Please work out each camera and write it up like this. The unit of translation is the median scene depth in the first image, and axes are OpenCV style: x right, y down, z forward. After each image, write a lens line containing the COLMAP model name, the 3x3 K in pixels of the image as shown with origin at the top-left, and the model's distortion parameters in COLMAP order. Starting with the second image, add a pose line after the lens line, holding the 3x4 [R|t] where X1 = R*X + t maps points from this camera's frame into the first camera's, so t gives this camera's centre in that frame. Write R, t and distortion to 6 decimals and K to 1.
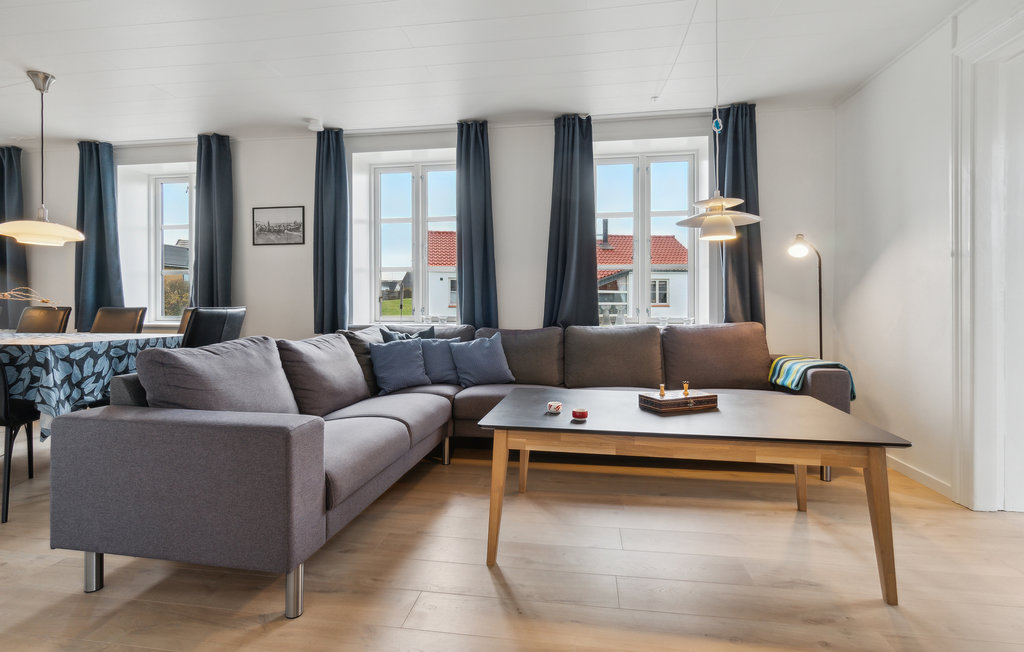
lens RADIAL K [[492.6, 0, 510.5], [0, 492.6, 305.1], [0, 0, 1]] dist [-0.002084, -0.000239]
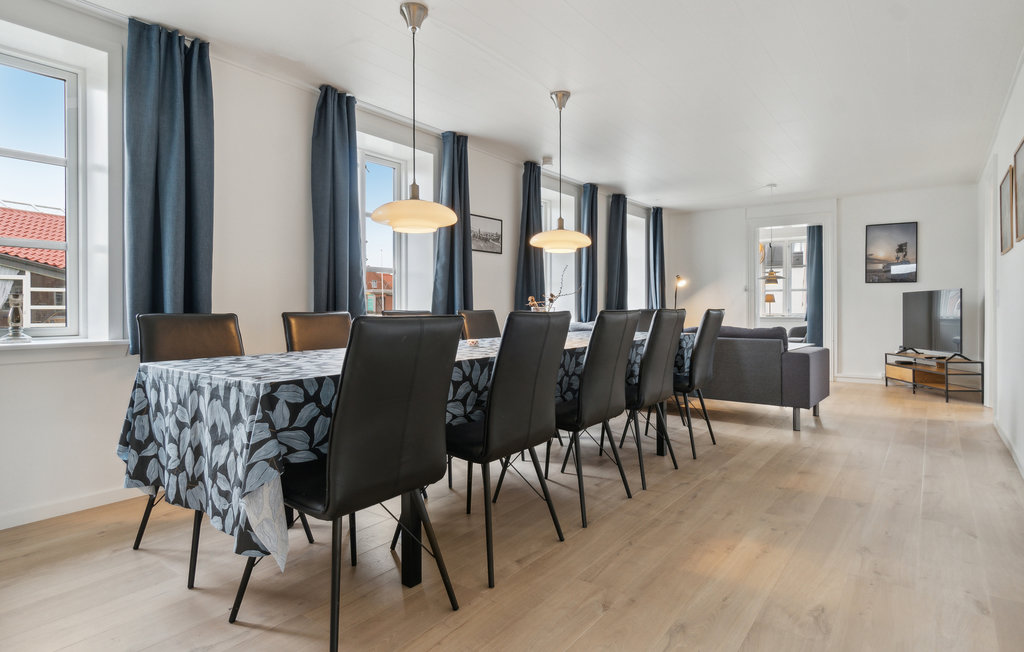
lens RADIAL K [[540.2, 0, 512.1], [0, 540.2, 321.7], [0, 0, 1]] dist [0.001210, 0.000634]
pose [[0.505940, -0.034623, 0.861874, -1.971002], [-0.031886, 0.997760, 0.058799, -0.056069], [-0.861979, -0.057231, 0.503703, 0.456977]]
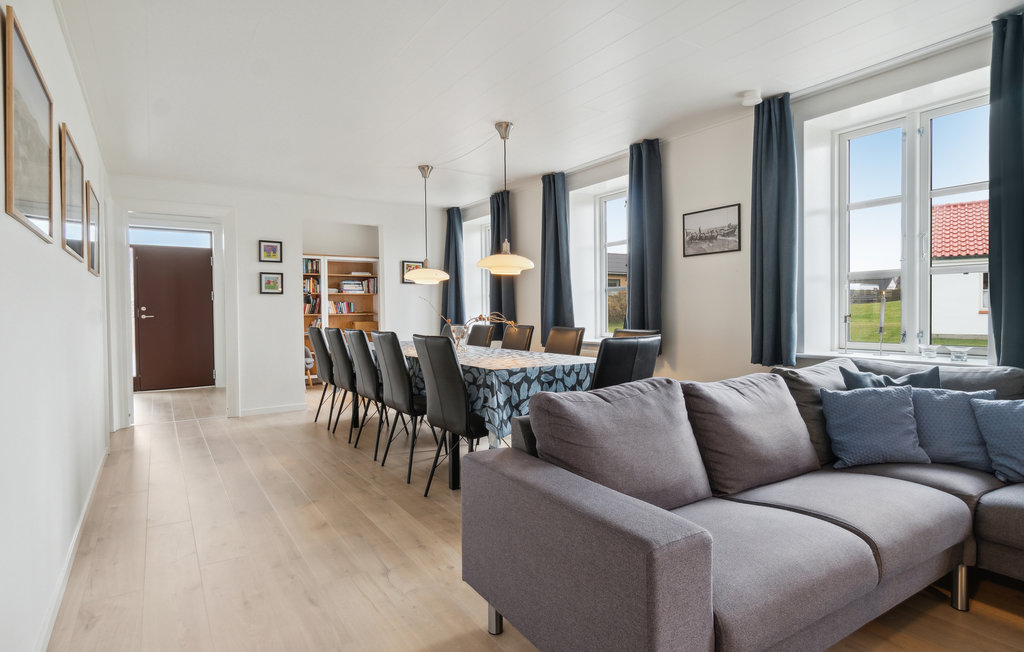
lens RADIAL K [[540.2, 0, 512.1], [0, 540.2, 321.7], [0, 0, 1]] dist [0.001210, 0.000634]
pose [[0.668769, 0.010027, -0.743403, -0.010329], [0.007760, 0.999760, 0.020465, -0.037463], [0.743430, -0.019456, 0.668531, 0.164644]]
